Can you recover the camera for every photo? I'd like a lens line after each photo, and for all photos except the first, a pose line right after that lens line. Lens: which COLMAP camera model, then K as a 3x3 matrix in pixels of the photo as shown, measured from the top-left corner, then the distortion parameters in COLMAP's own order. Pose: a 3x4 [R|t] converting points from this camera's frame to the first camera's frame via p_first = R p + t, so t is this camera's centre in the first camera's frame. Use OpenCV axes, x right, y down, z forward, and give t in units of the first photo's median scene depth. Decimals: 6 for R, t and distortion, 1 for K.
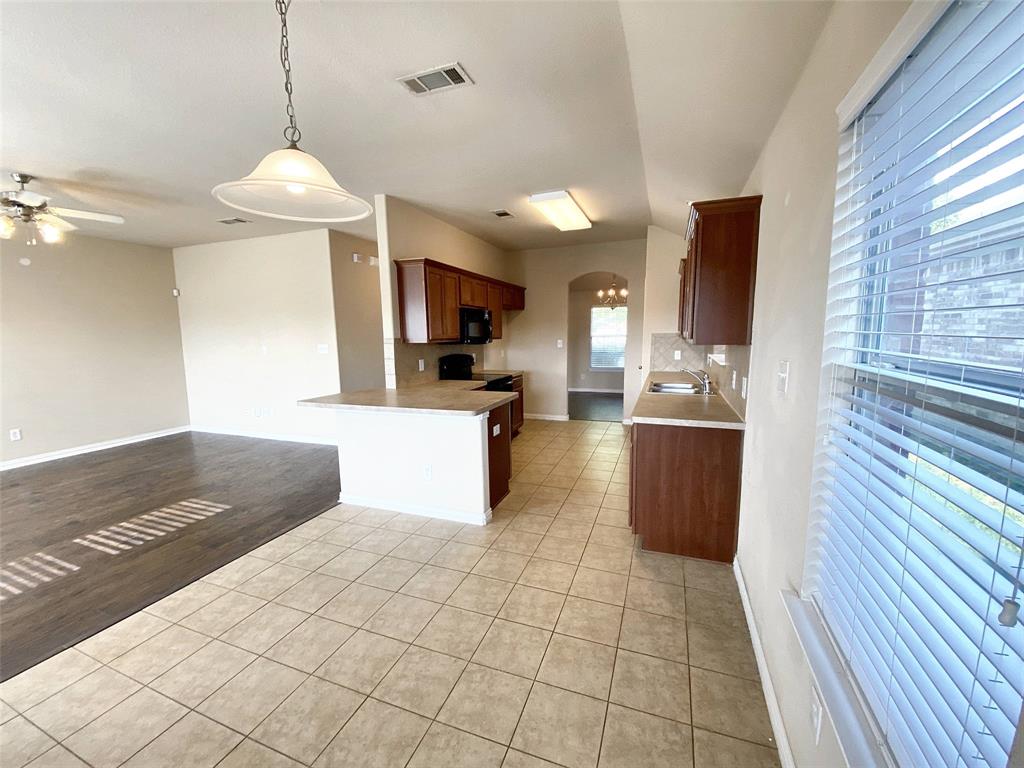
lens RADIAL K [[418.6, 0, 508.5], [0, 418.6, 384.9], [0, 0, 1]] dist [0.036569, -0.028135]
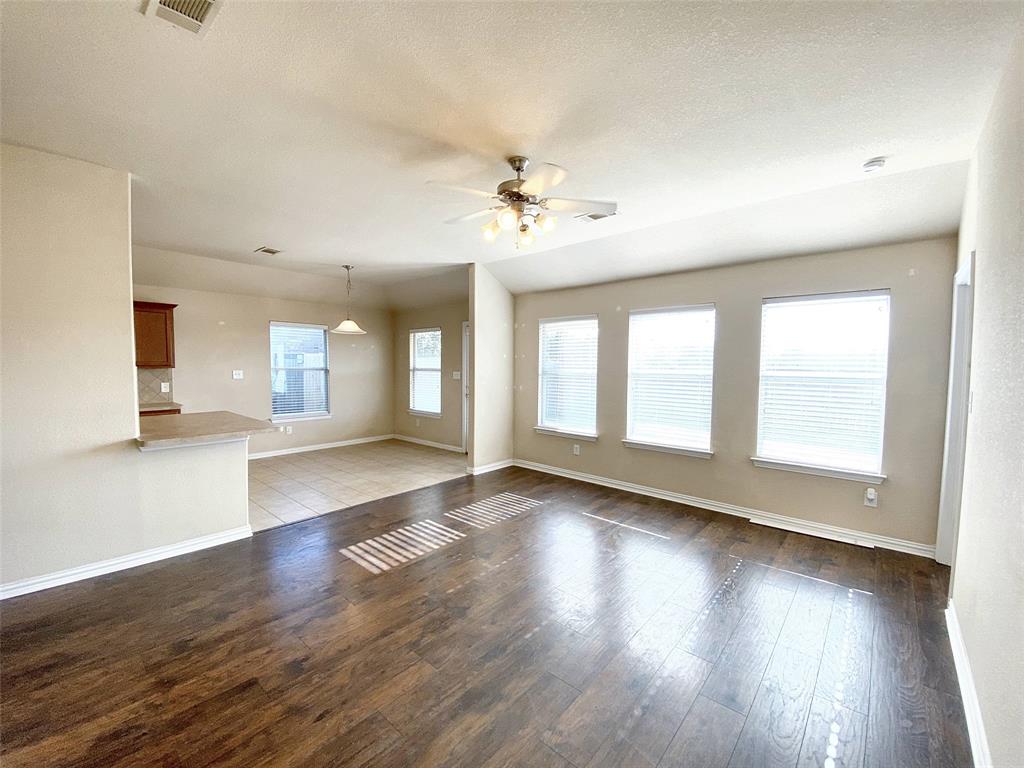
lens RADIAL K [[418.1, 0, 509.4], [0, 418.1, 384.3], [0, 0, 1]] dist [0.051722, -0.028138]
pose [[-0.933383, -0.011293, 0.358704, -1.702012], [0.052975, 0.984220, 0.168832, -0.254131], [-0.354951, 0.176587, -0.918056, 2.129547]]
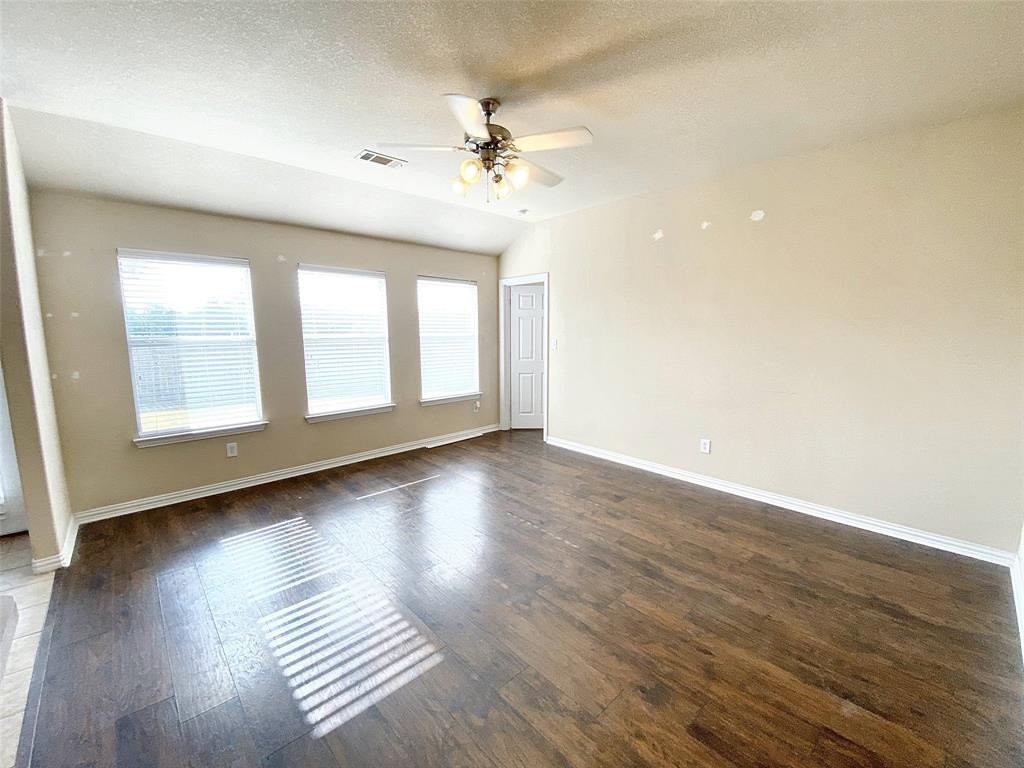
lens RADIAL K [[418.6, 0, 508.5], [0, 418.6, 384.9], [0, 0, 1]] dist [0.036569, -0.028135]
pose [[-0.445712, 0.133953, -0.885097, -0.537889], [-0.106951, 0.973690, 0.201218, -0.197689], [0.888764, 0.184347, -0.419659, 1.658399]]
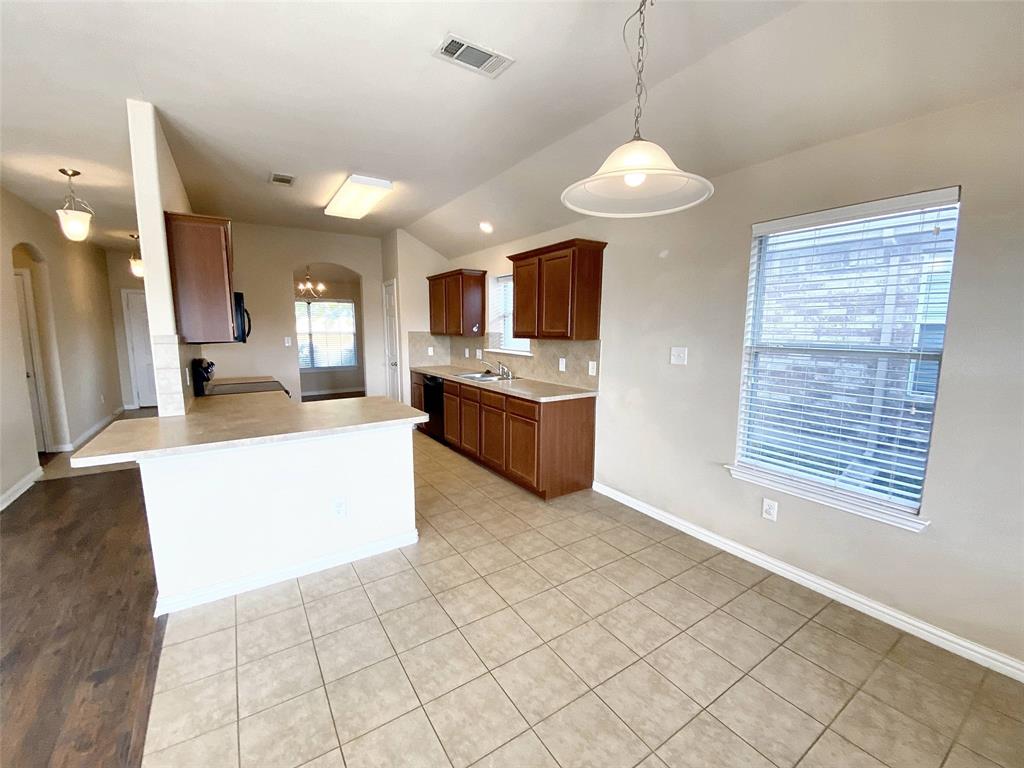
lens RADIAL K [[418.6, 0, 508.5], [0, 418.6, 384.9], [0, 0, 1]] dist [0.036569, -0.028135]
pose [[0.588570, -0.098296, 0.802448, -0.732502], [0.095710, 0.994073, 0.051569, -0.033622], [-0.802761, 0.046450, 0.594490, 0.326766]]
